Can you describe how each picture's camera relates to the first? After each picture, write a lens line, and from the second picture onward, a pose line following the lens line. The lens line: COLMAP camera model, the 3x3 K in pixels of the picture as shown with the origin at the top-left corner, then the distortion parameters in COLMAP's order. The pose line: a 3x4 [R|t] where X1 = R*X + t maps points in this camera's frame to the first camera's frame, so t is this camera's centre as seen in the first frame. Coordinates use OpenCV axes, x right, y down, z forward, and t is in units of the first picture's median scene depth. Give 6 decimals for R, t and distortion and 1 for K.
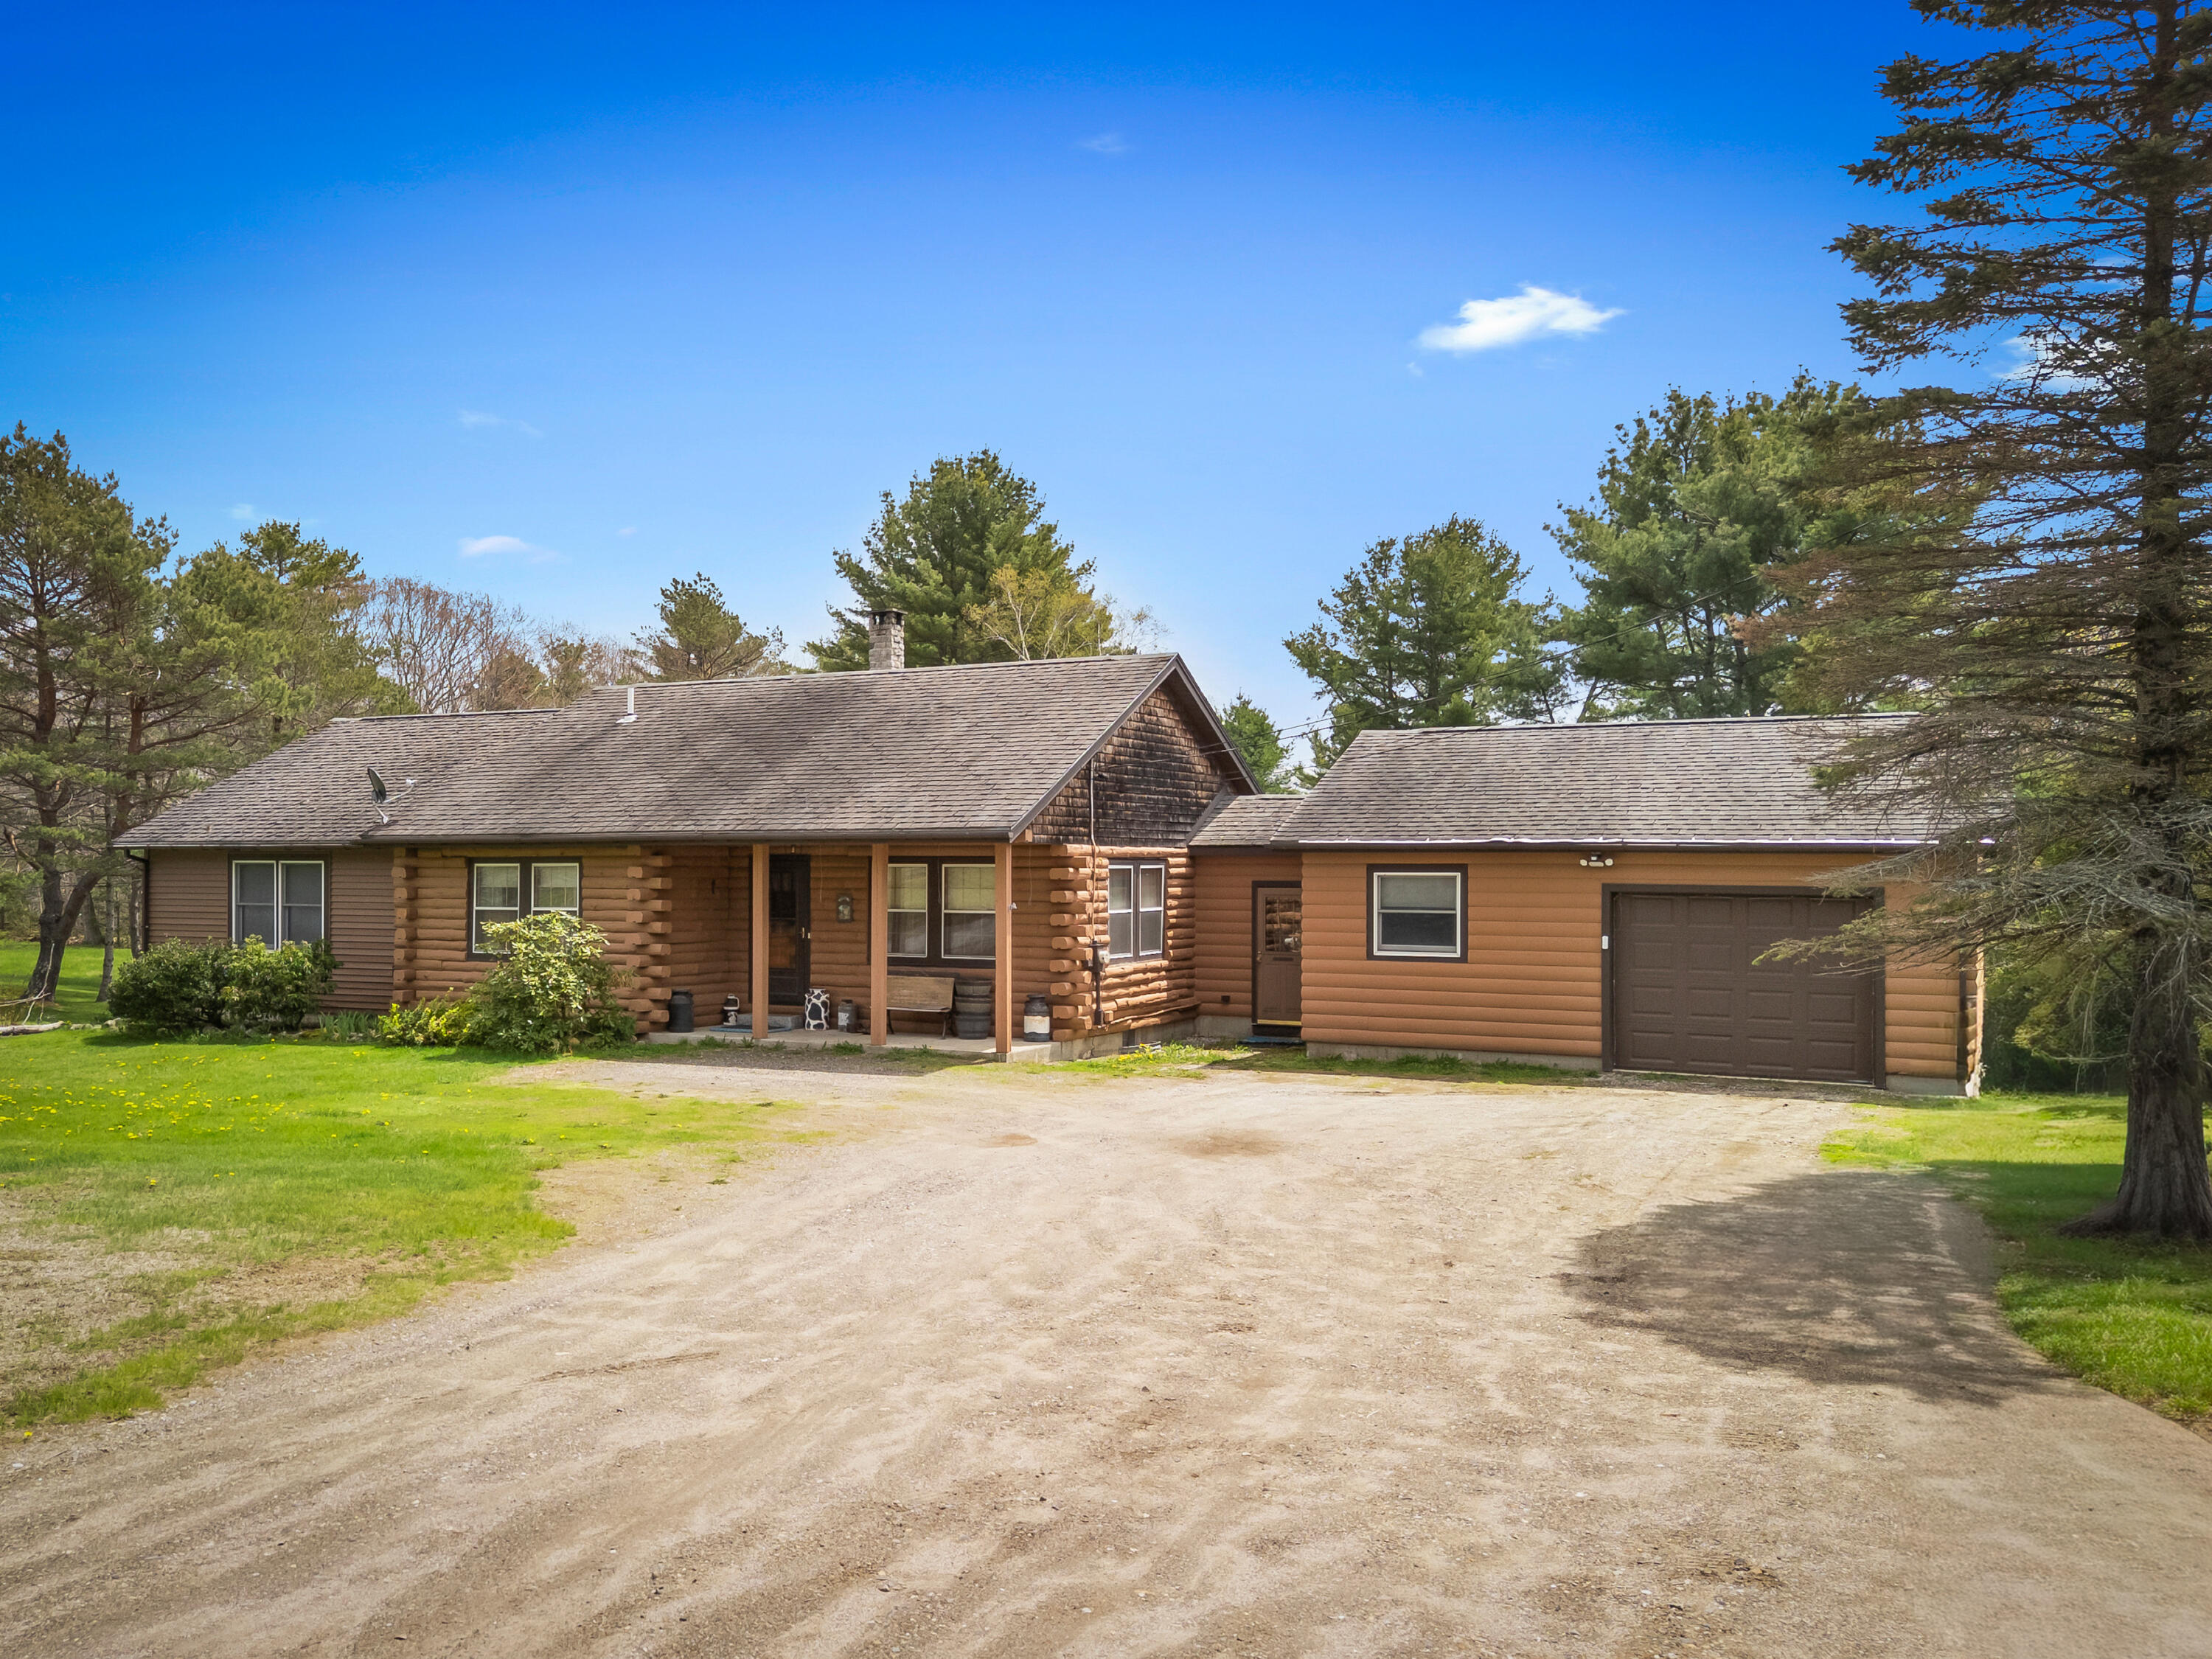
lens RADIAL K [[1709.6, 0, 1106.0], [0, 1709.6, 829.5], [0, 0, 1]] dist [0.101943, -0.086403]
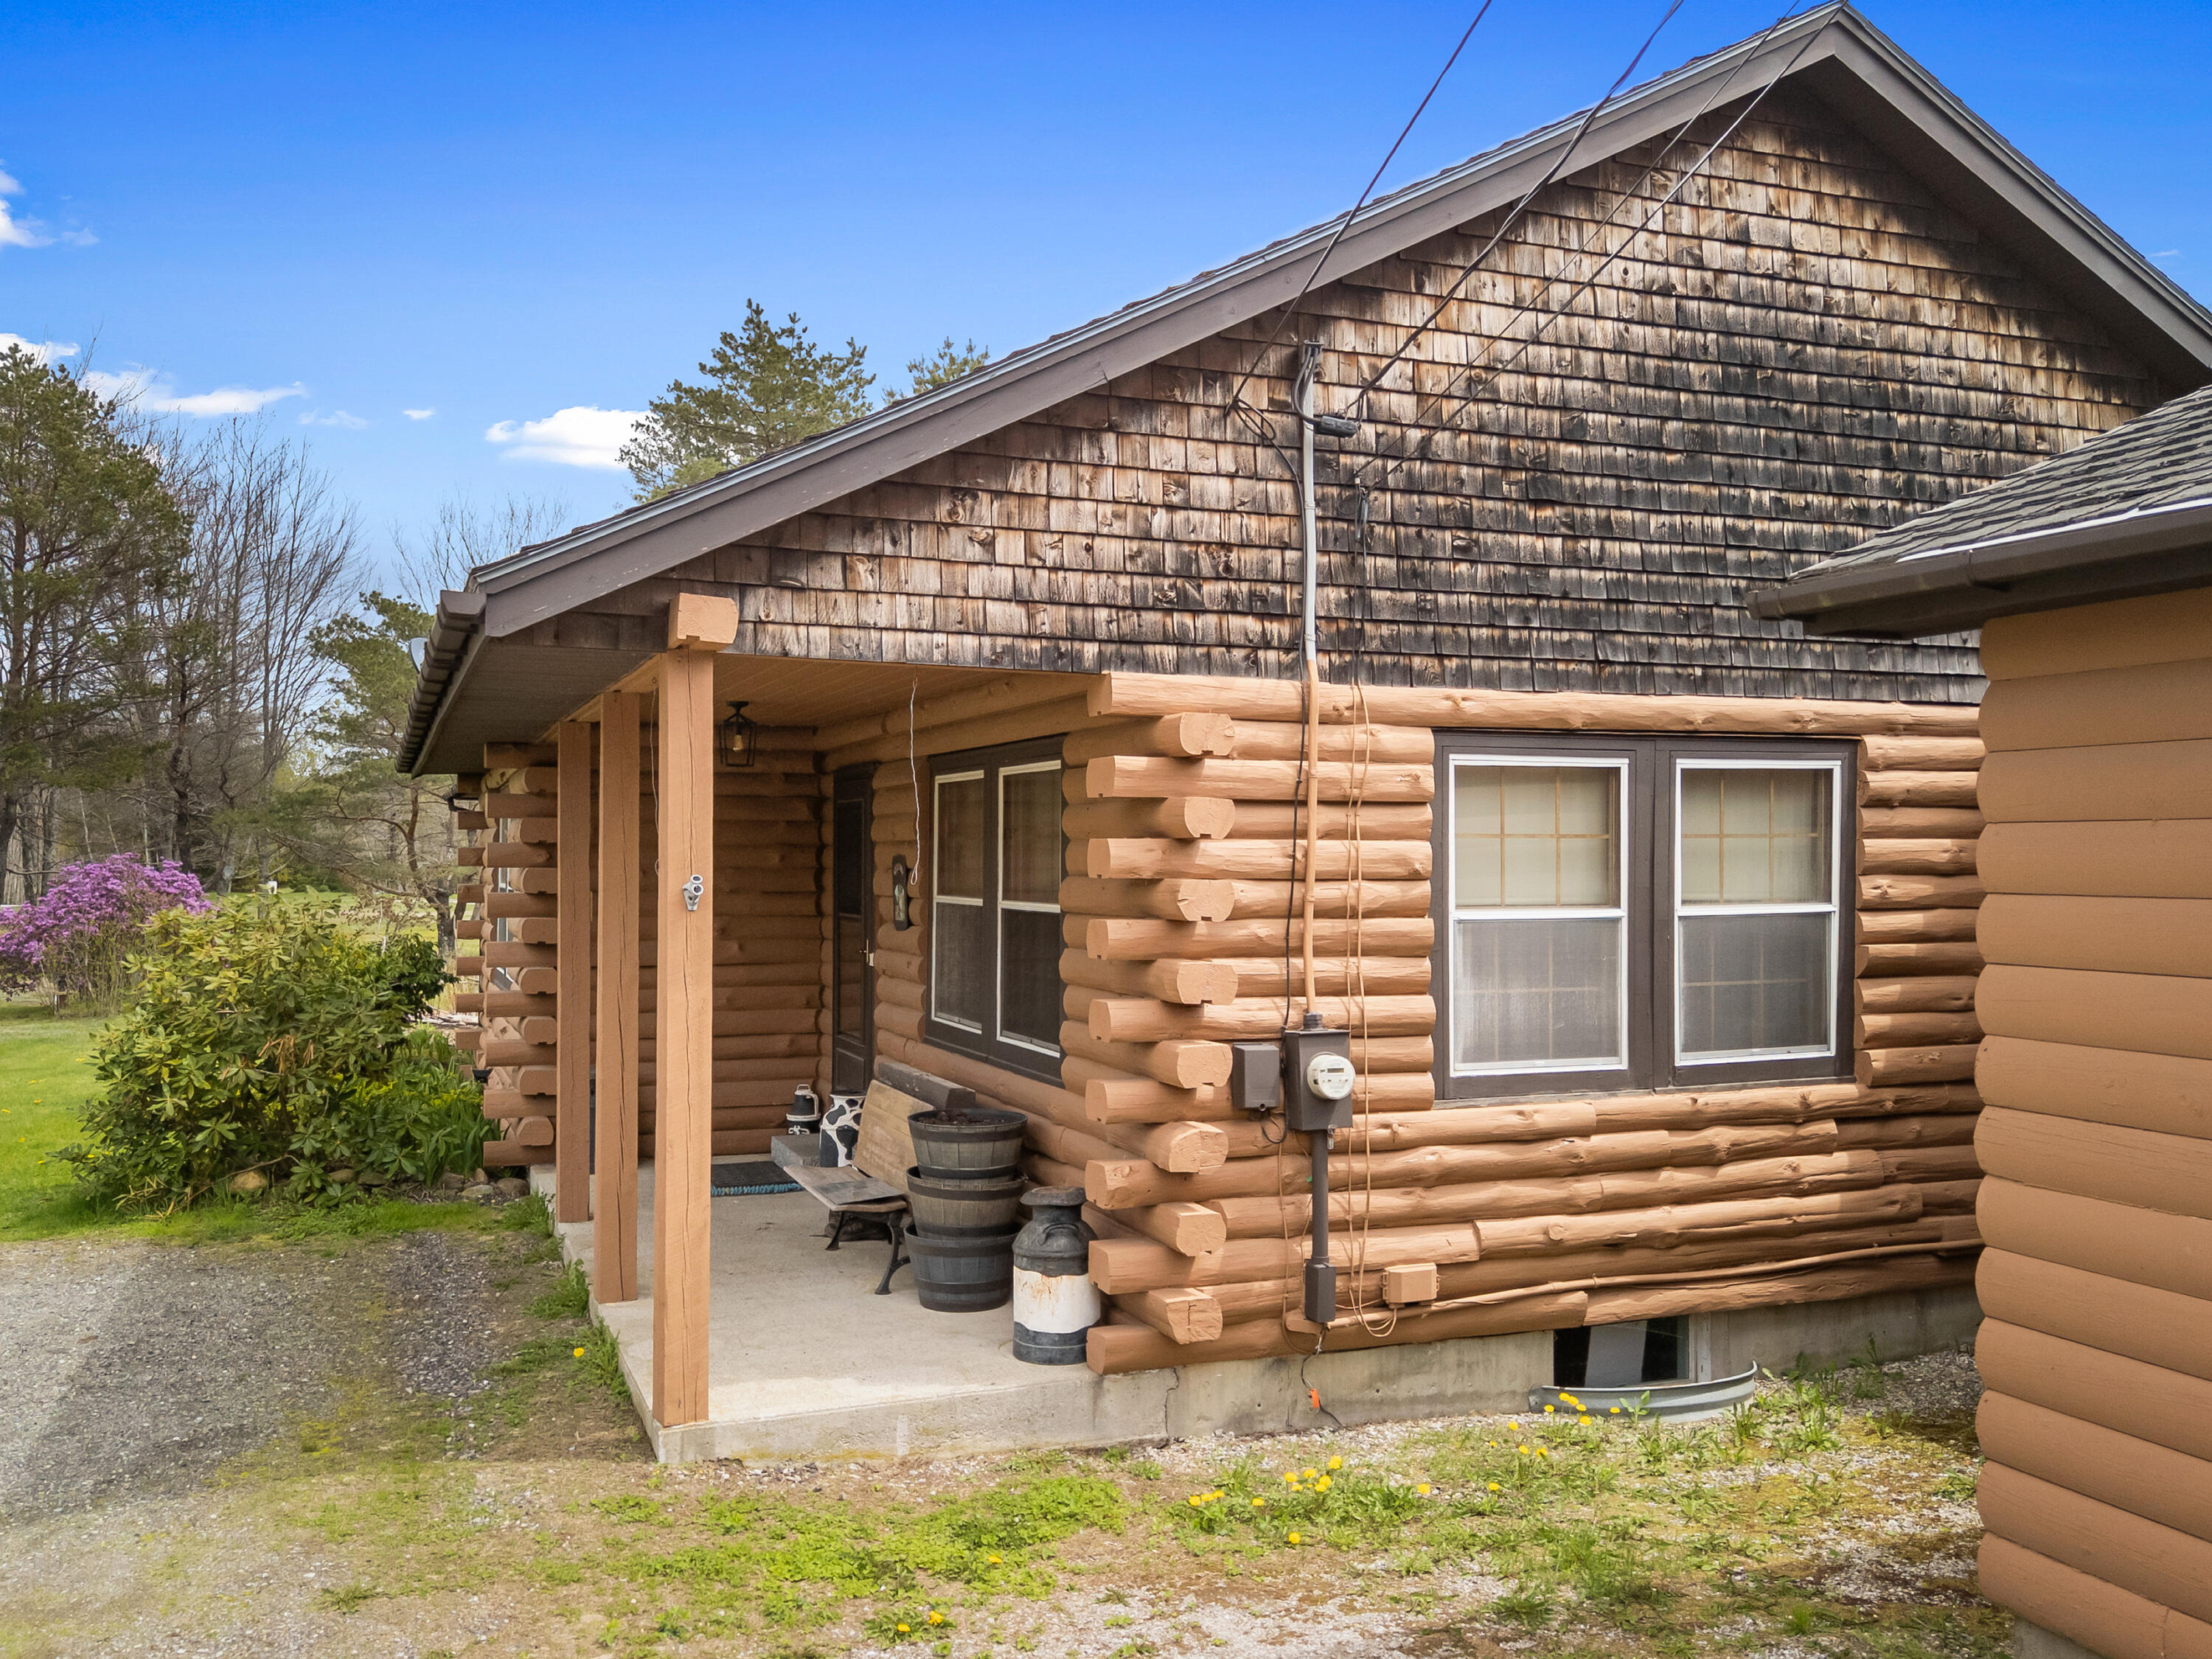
lens RADIAL K [[1819.9, 0, 1106.0], [0, 1819.9, 829.5], [0, 0, 1]] dist [0.155467, -0.284433]
pose [[0.737721, -0.011477, -0.675008, 0.165079], [0.018695, 0.999819, 0.003433, 0.030641], [0.674847, -0.015152, 0.737802, 0.713592]]
